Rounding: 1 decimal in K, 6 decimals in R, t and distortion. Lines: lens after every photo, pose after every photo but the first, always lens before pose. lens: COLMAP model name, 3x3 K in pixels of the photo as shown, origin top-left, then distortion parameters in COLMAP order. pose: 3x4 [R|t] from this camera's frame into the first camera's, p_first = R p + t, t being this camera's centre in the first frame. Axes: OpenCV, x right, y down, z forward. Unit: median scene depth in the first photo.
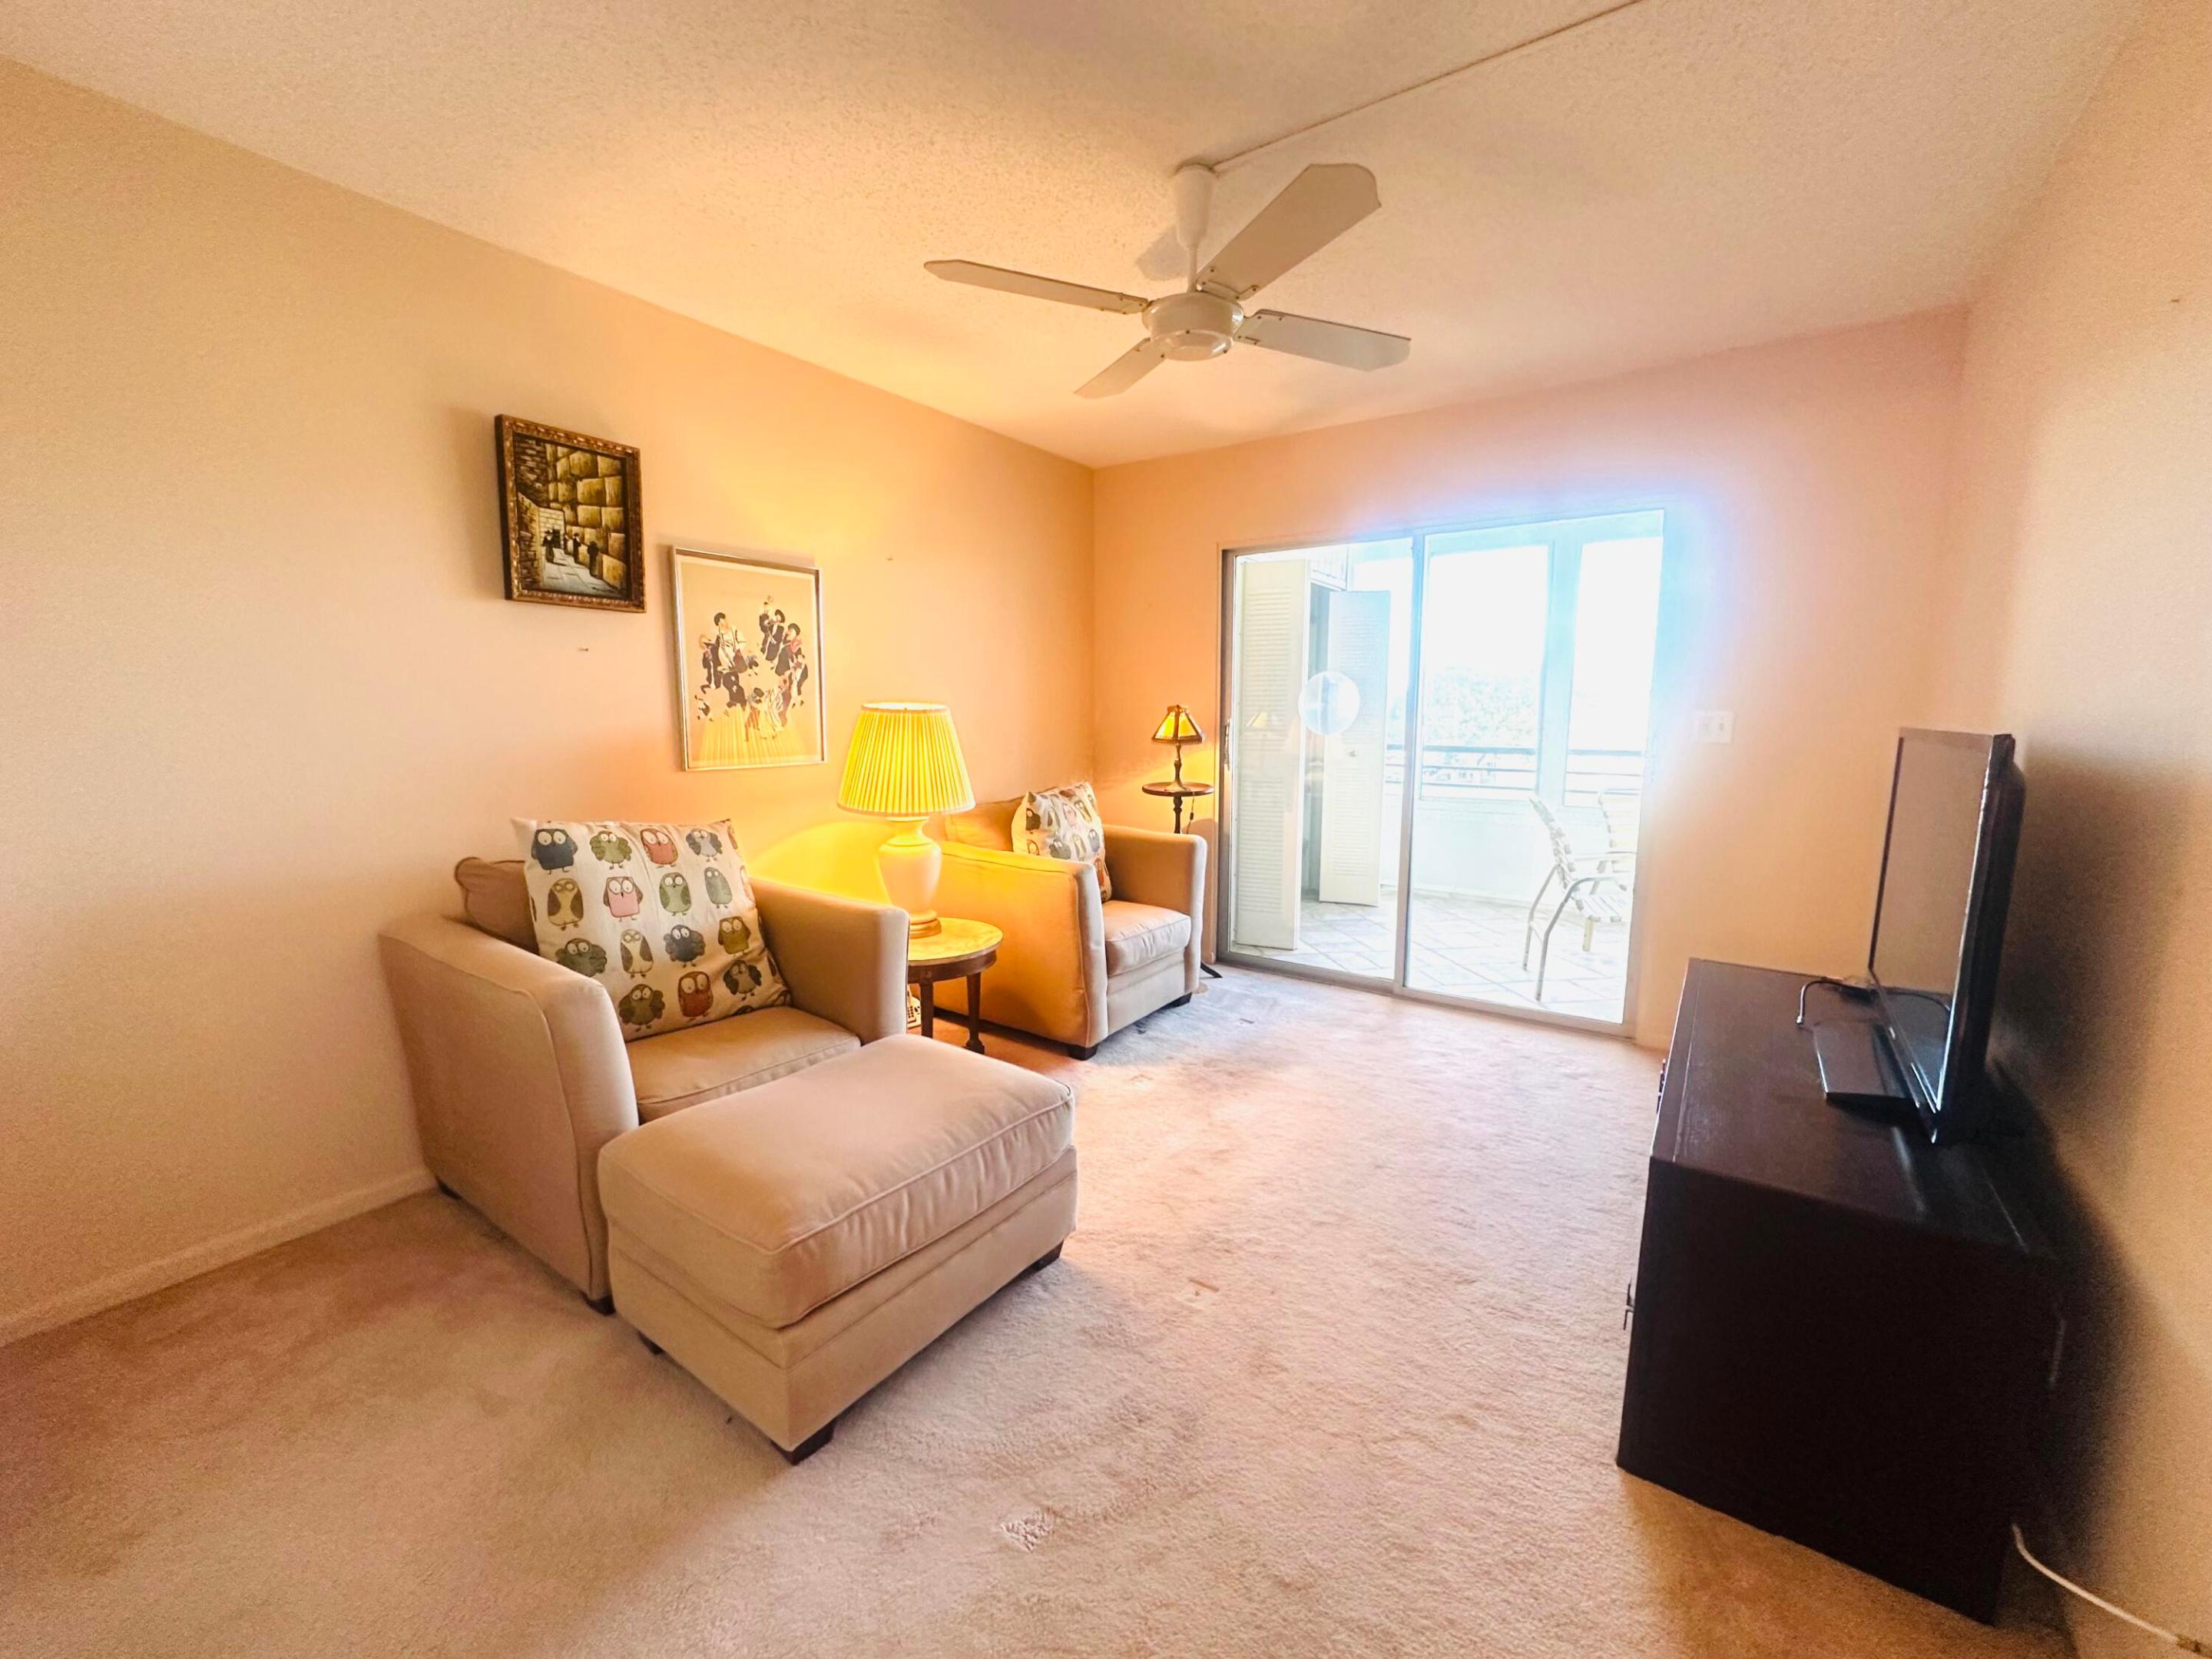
lens RADIAL K [[884.1, 0, 1106.0], [0, 884.1, 829.5], [0, 0, 1]] dist [-0.000599, 0.000262]
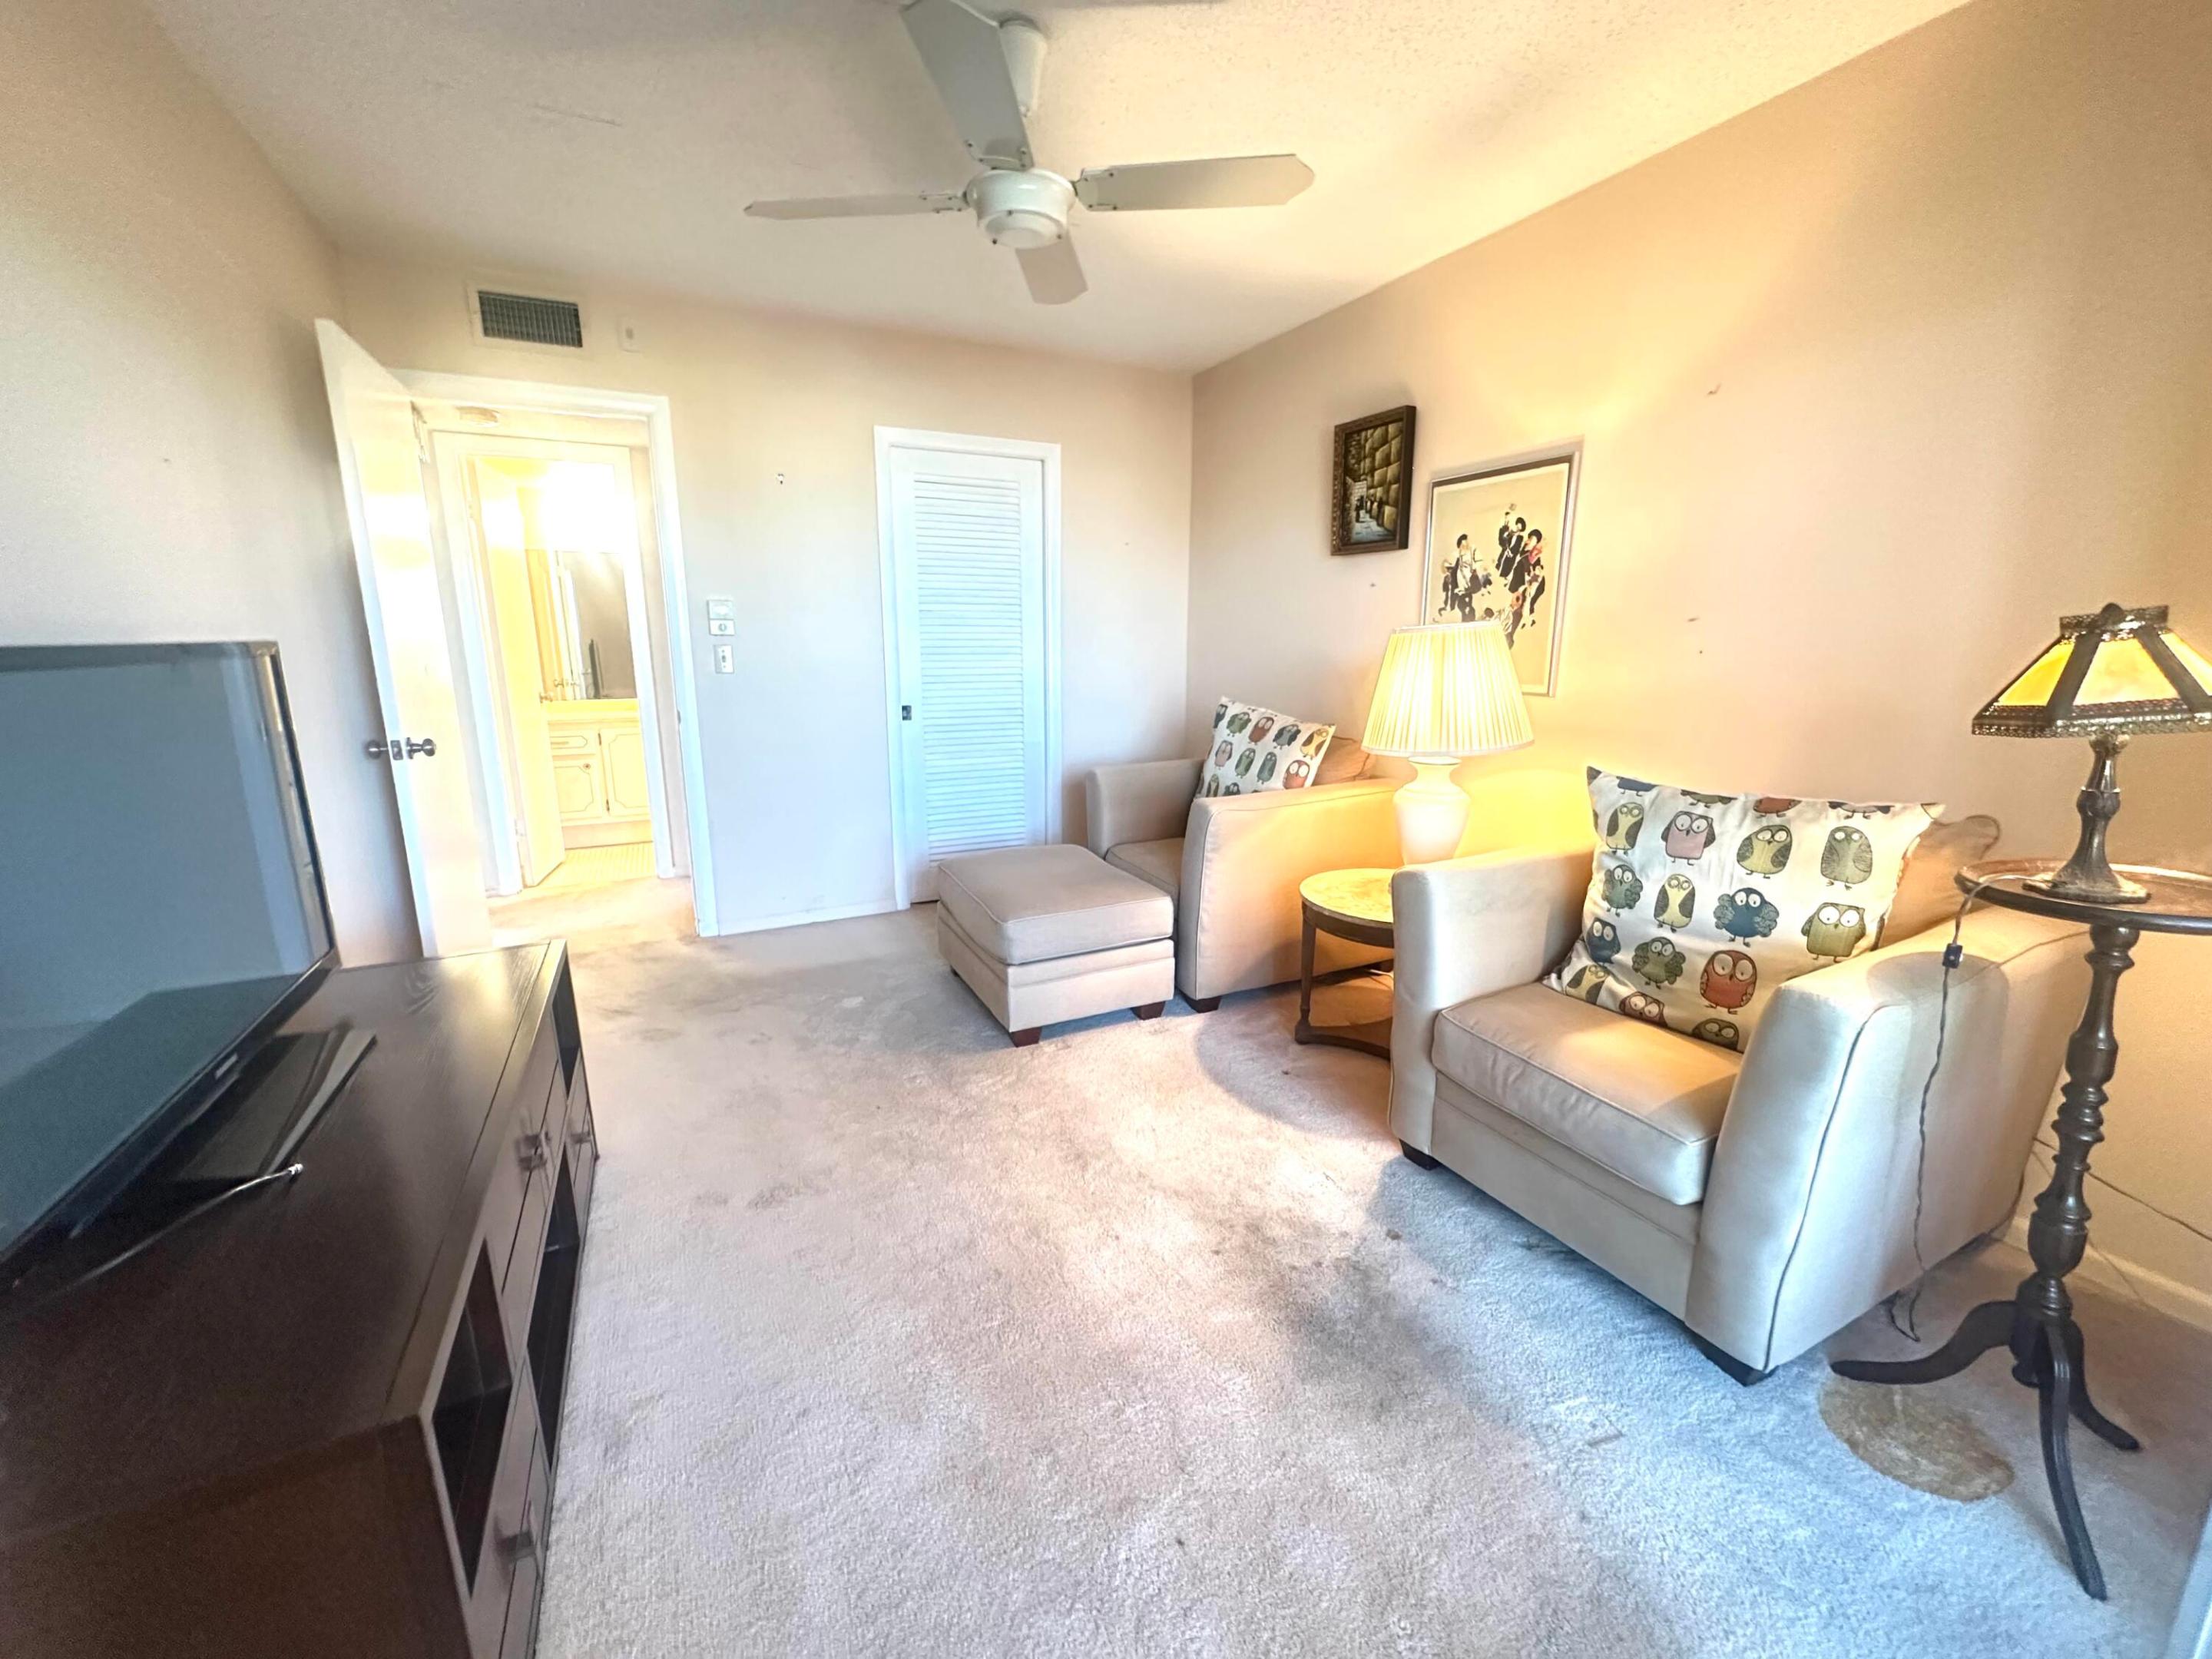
lens RADIAL K [[884.1, 0, 1106.0], [0, 884.1, 829.5], [0, 0, 1]] dist [-0.000599, 0.000262]
pose [[-0.478554, 0.187646, -0.857773, 0.668141], [-0.119522, 0.953884, 0.275353, -0.146374], [0.869886, 0.234294, -0.434057, 1.118695]]
